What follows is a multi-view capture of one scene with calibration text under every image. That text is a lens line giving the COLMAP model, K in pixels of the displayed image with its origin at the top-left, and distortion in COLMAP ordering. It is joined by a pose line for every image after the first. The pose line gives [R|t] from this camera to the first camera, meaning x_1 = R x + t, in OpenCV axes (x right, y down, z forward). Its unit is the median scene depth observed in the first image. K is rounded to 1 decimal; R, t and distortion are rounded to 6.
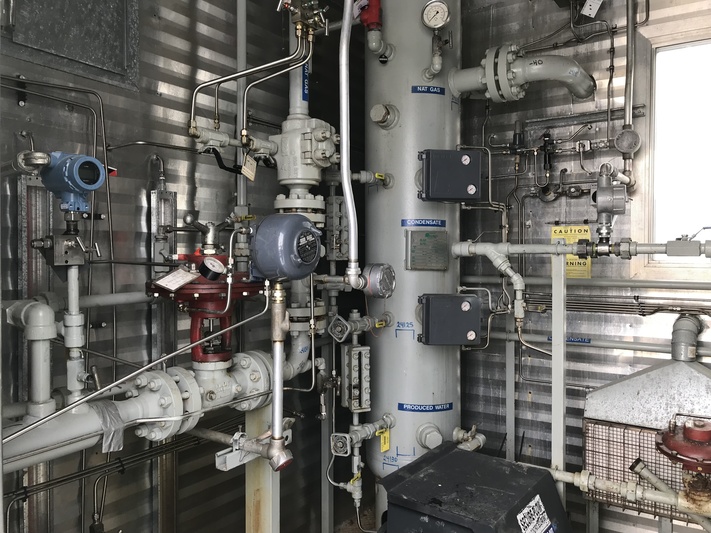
lens RADIAL K [[588.0, 0, 355.5], [0, 588.0, 266.5], [0, 0, 1]] dist [0.009384, 0.002007]
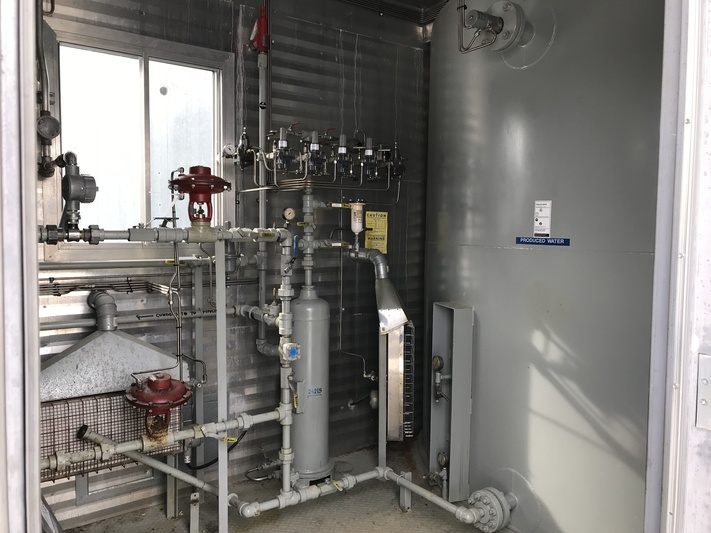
lens RADIAL K [[588.0, 0, 355.5], [0, 588.0, 266.5], [0, 0, 1]] dist [0.009384, 0.002007]
pose [[0.350743, -0.054104, 0.934907, -0.351695], [0.010158, 0.998491, 0.053973, -0.022858], [-0.936417, -0.009434, 0.350763, 0.147434]]
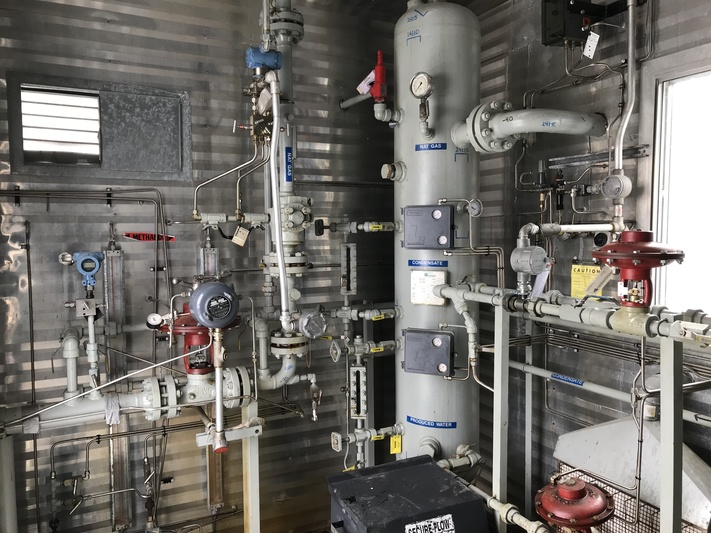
lens RADIAL K [[588.0, 0, 355.5], [0, 588.0, 266.5], [0, 0, 1]] dist [0.009384, 0.002007]
pose [[0.869688, 0.026426, -0.492893, 0.622654], [-0.002959, 0.998827, 0.048329, -0.137347], [0.493592, -0.040573, 0.868746, -0.070471]]
